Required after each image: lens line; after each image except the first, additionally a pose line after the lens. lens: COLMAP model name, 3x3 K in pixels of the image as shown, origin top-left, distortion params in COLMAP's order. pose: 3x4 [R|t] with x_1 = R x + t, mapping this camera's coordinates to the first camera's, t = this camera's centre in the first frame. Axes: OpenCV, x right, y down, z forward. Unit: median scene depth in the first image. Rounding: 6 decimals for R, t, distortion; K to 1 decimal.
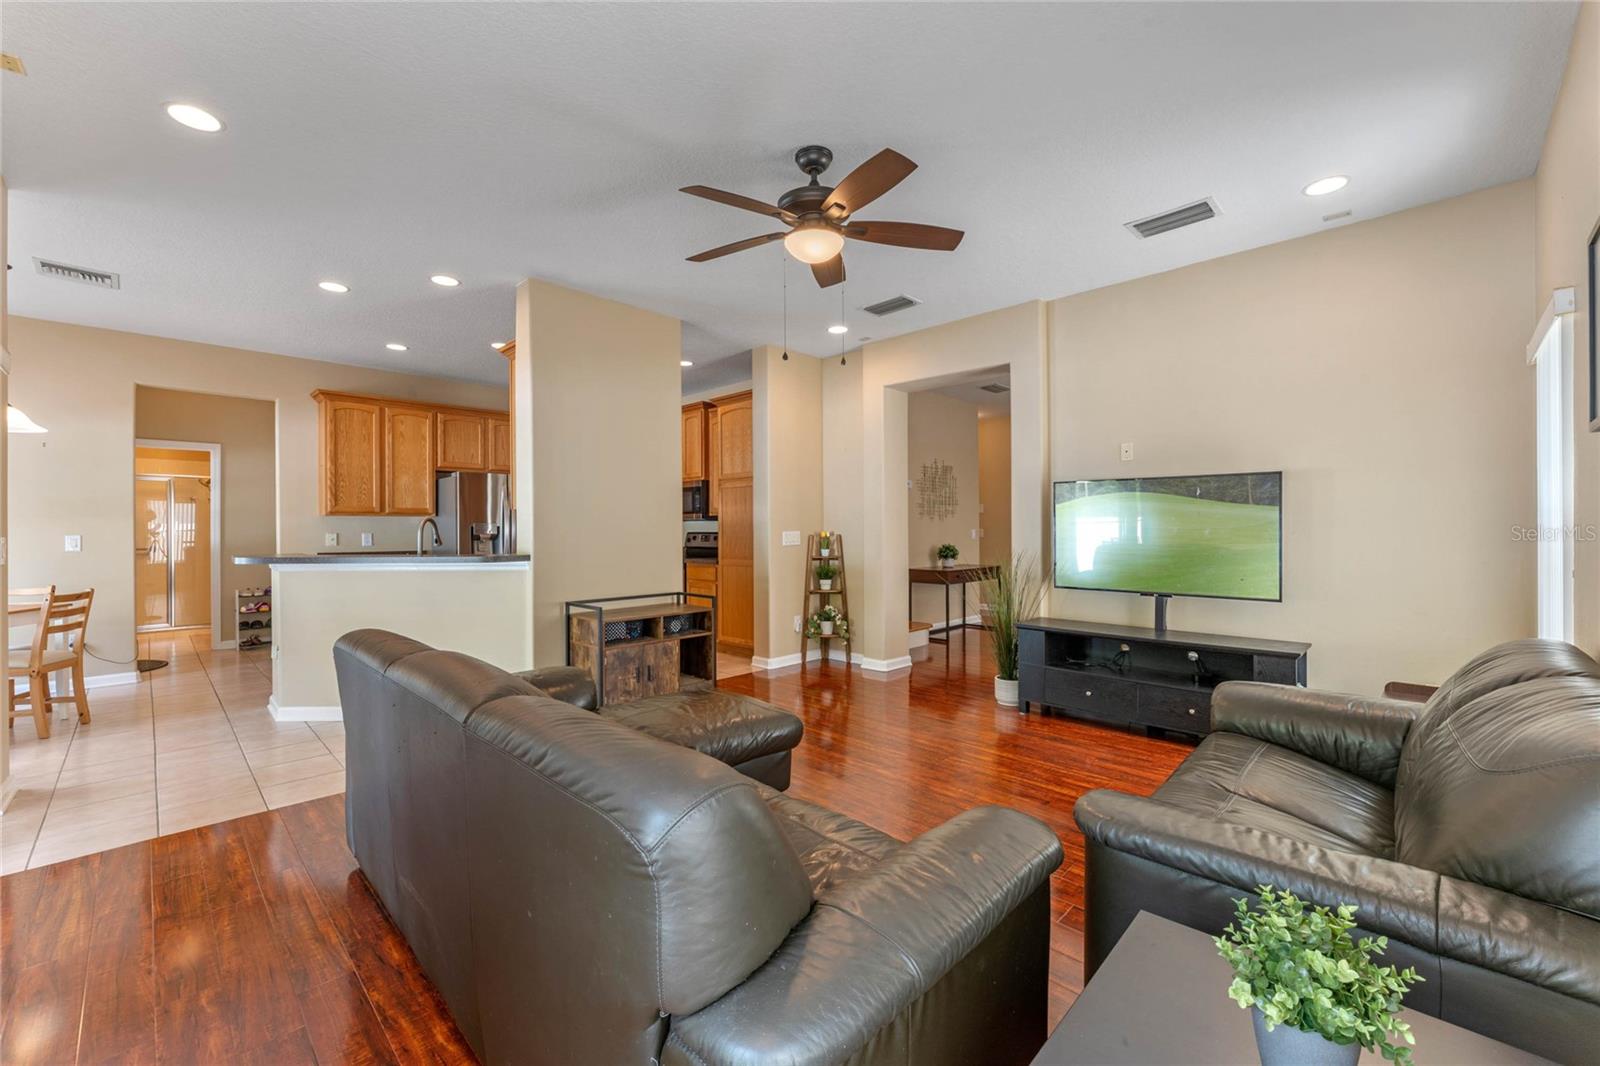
lens RADIAL K [[649.7, 0, 795.3], [0, 649.7, 526.6], [0, 0, 1]] dist [-0.001262, -0.000308]
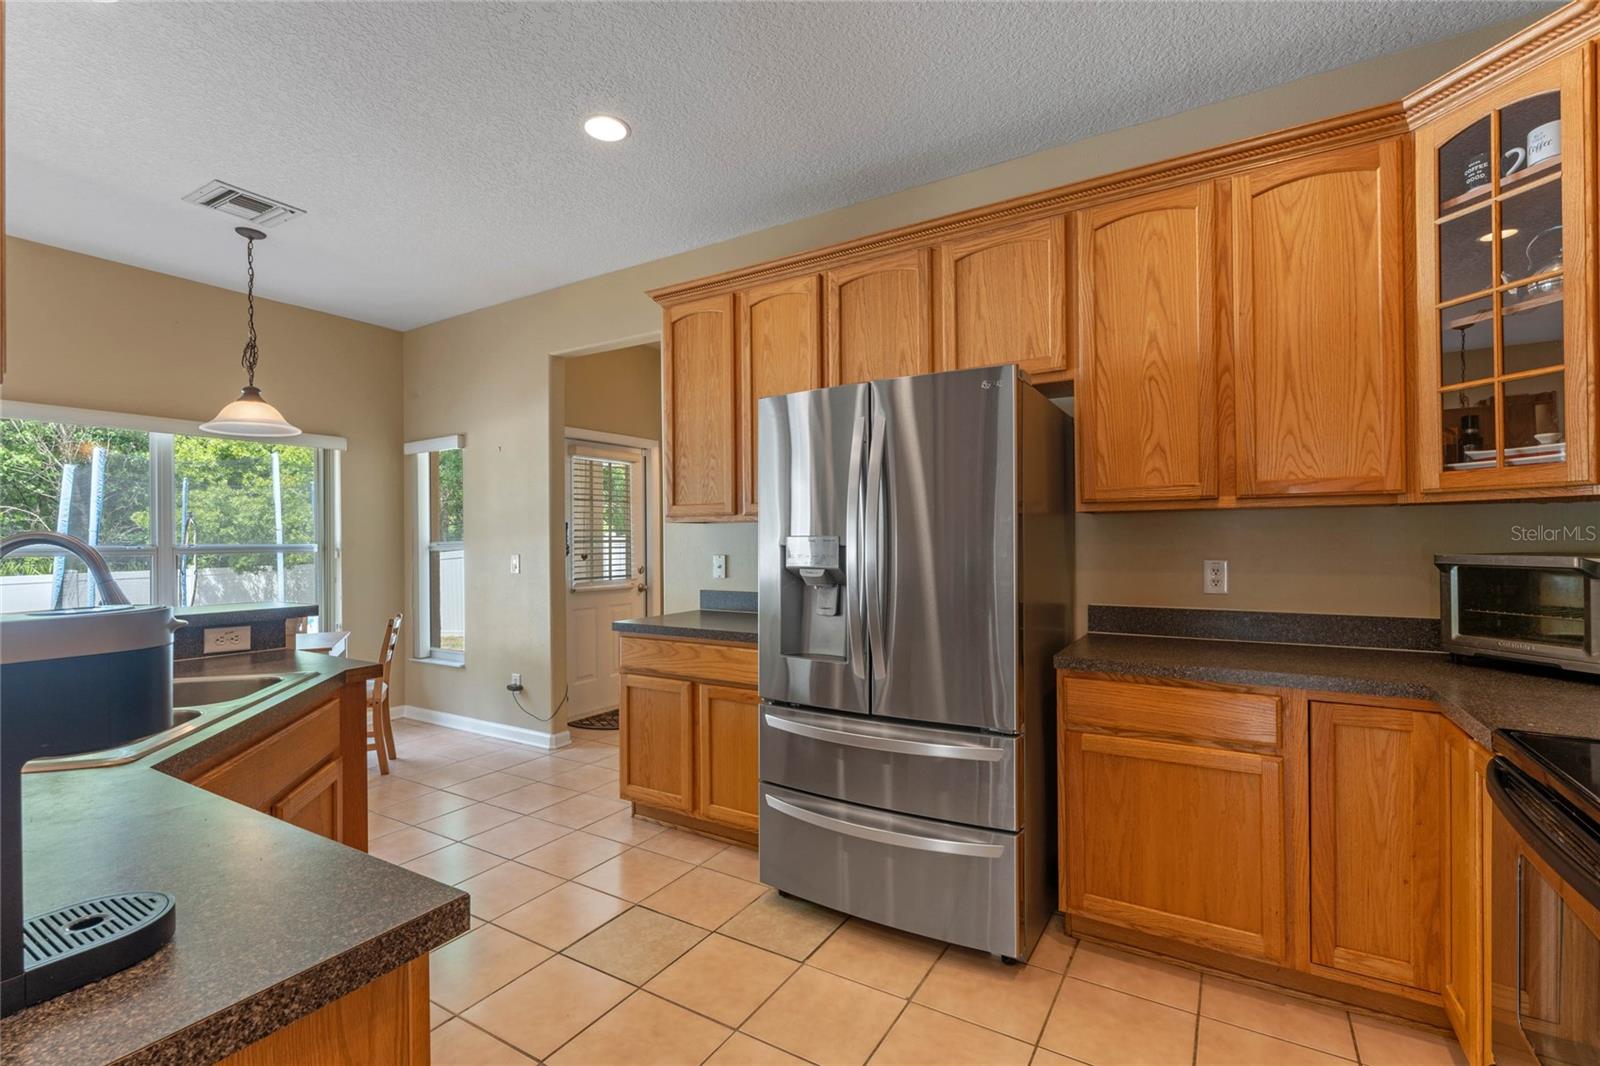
lens RADIAL K [[735.3, 0, 804.1], [0, 735.3, 540.2], [0, 0, 1]] dist [0.003437, 0.000365]
pose [[0.229680, 0.005572, -0.973250, -0.098665], [0.011766, 0.999895, 0.008501, -0.006726], [0.973195, -0.013403, 0.229591, 0.926217]]
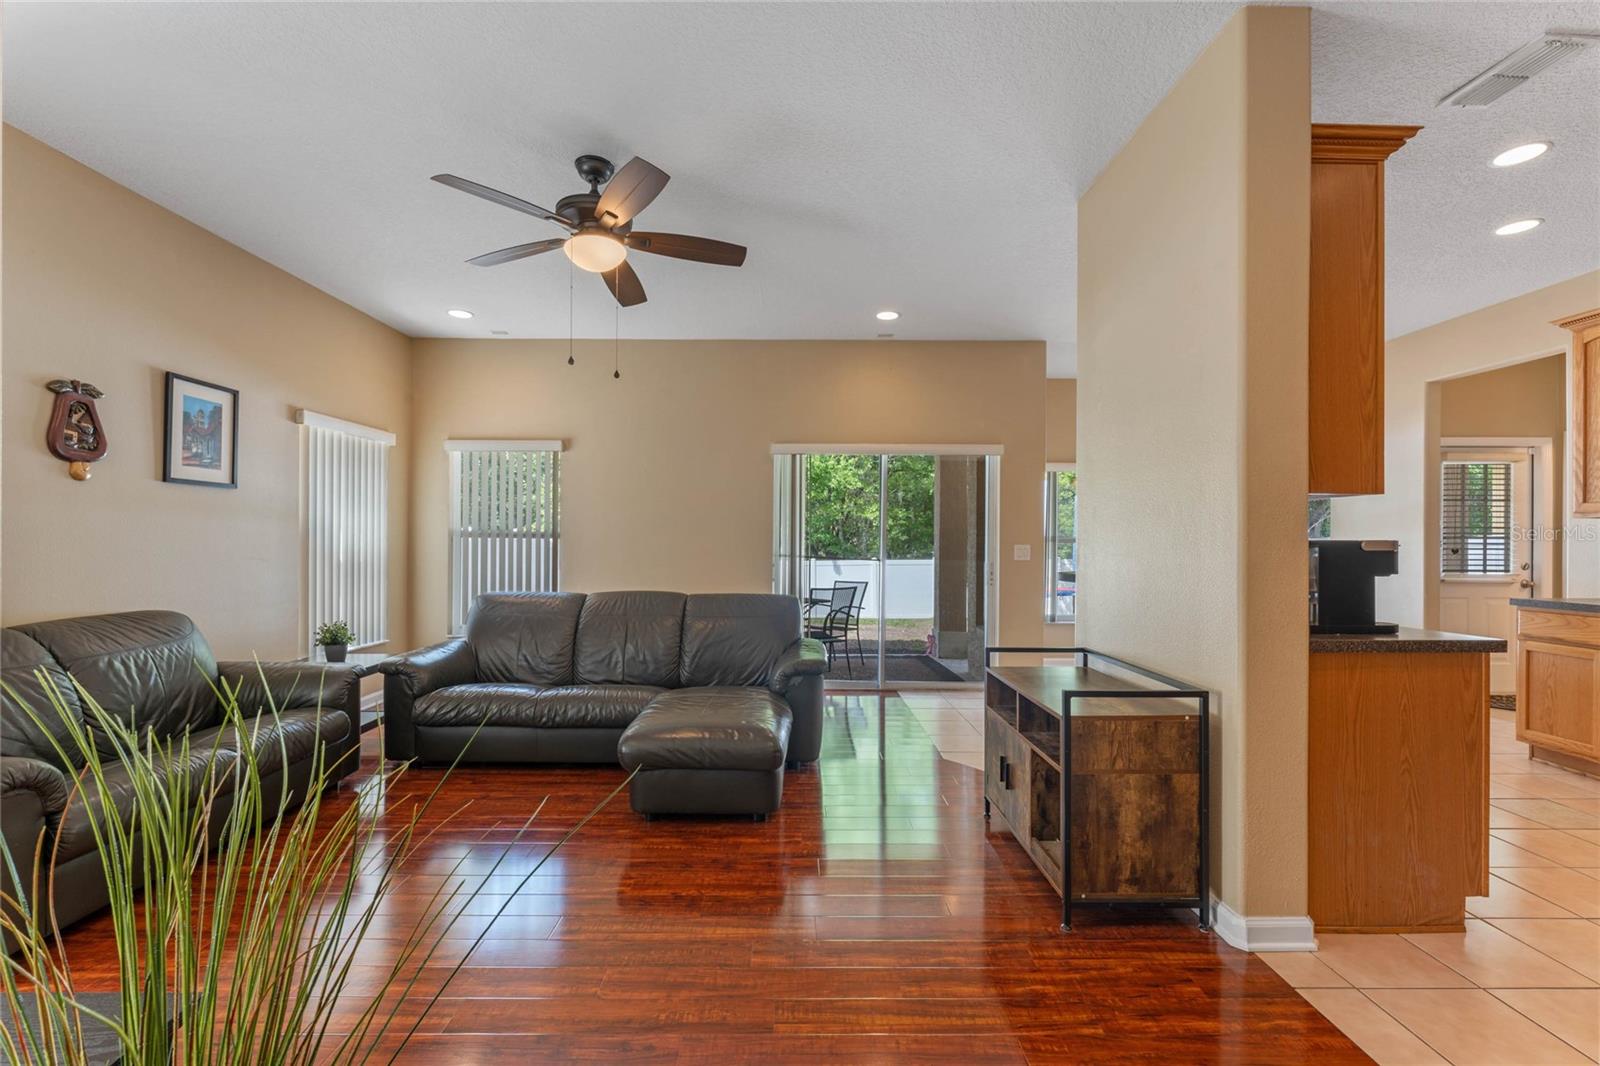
lens RADIAL K [[675.9, 0, 793.6], [0, 675.9, 541.2], [0, 0, 1]] dist [-0.000419, -0.000013]
pose [[-0.708077, 0.002056, -0.706132, 0.261032], [0.002664, 0.999996, 0.000240, 0.002005], [0.706130, -0.001712, -0.708080, 0.886402]]
